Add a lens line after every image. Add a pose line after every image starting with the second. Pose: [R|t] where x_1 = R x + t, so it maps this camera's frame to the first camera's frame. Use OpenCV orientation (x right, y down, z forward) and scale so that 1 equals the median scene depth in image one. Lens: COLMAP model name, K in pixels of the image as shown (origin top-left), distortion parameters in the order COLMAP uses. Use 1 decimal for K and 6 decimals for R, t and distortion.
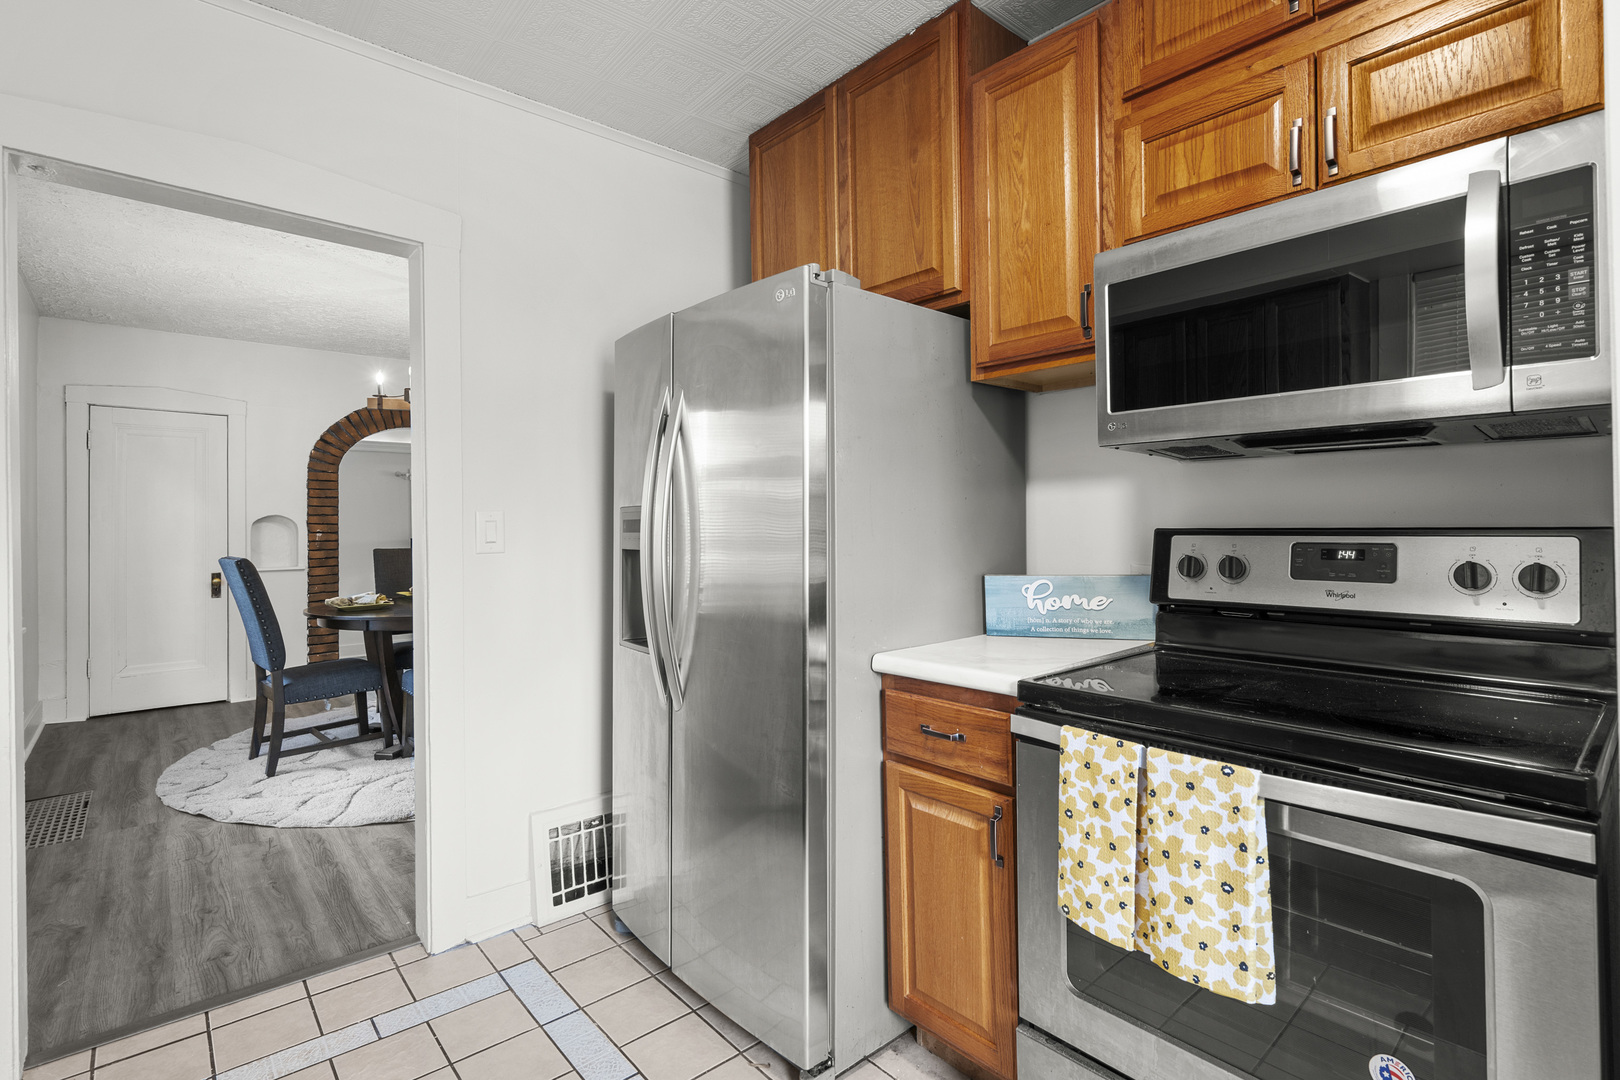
lens RADIAL K [[759.9, 0, 808.3], [0, 759.9, 520.5], [0, 0, 1]] dist [0.002189, 0.000616]
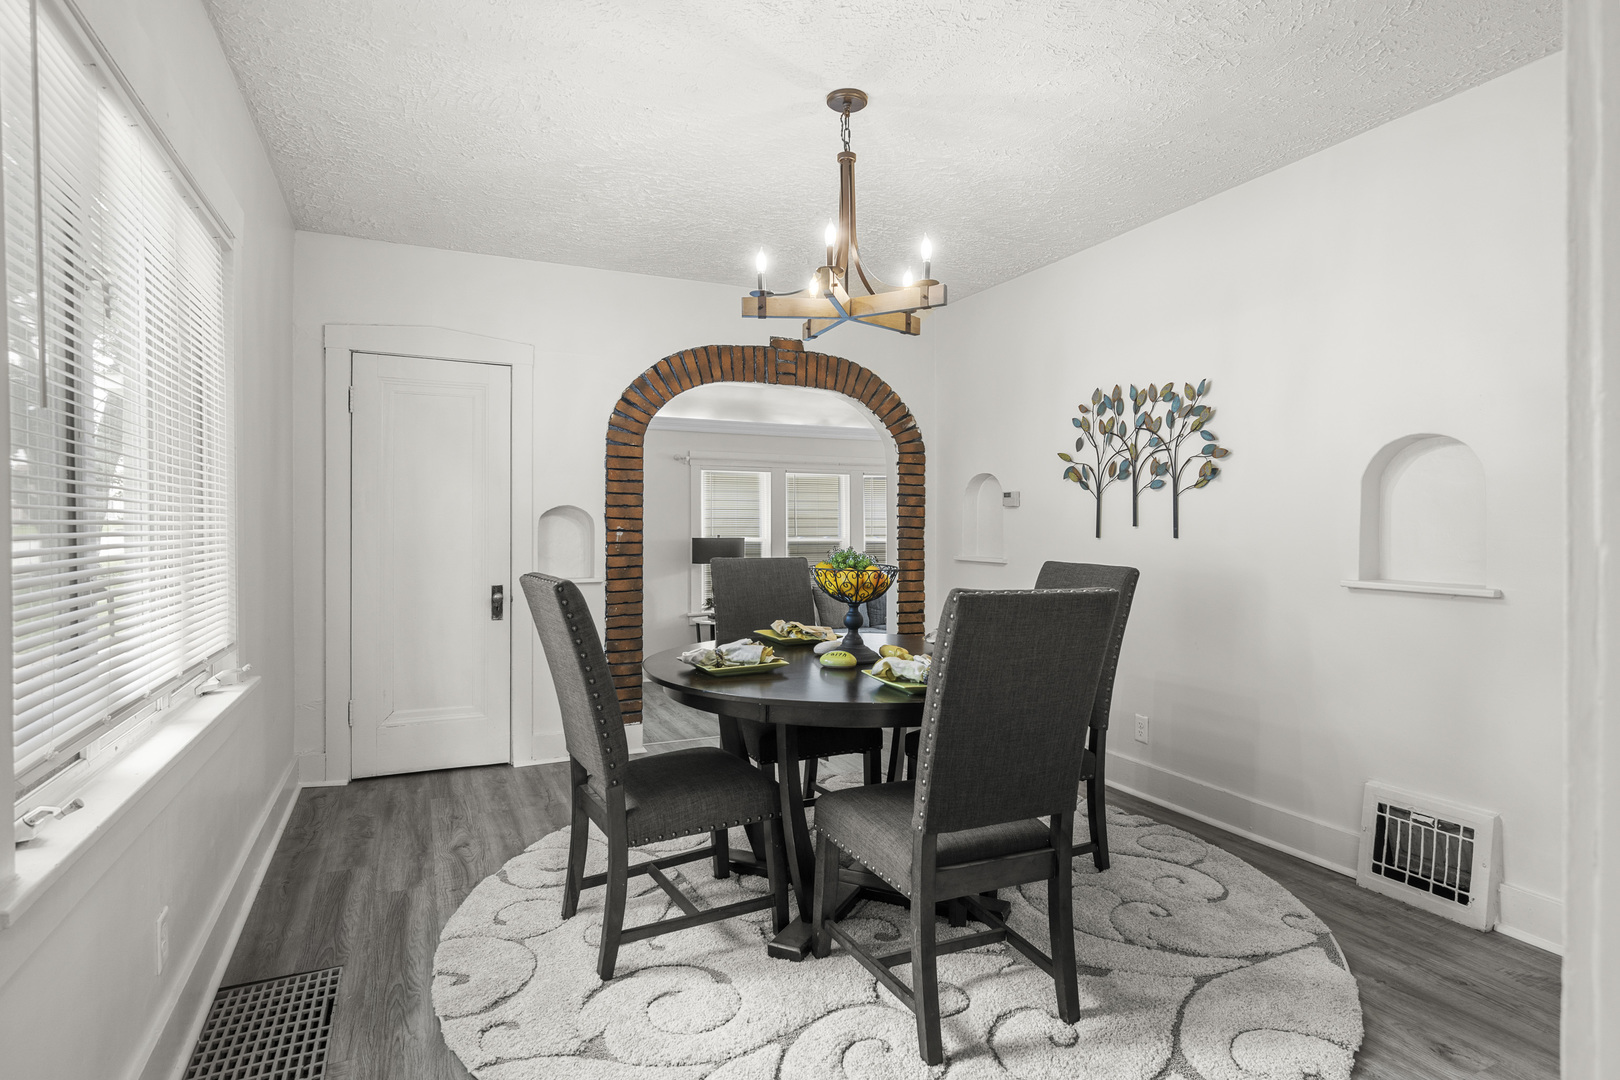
lens RADIAL K [[826.2, 0, 809.6], [0, 826.2, 536.2], [0, 0, 1]] dist [-0.003233, -0.000465]
pose [[0.963686, 0.016519, -0.266528, -0.289113], [-0.011385, 0.999719, 0.020796, 0.003196], [0.266797, -0.017006, 0.963603, 0.331259]]
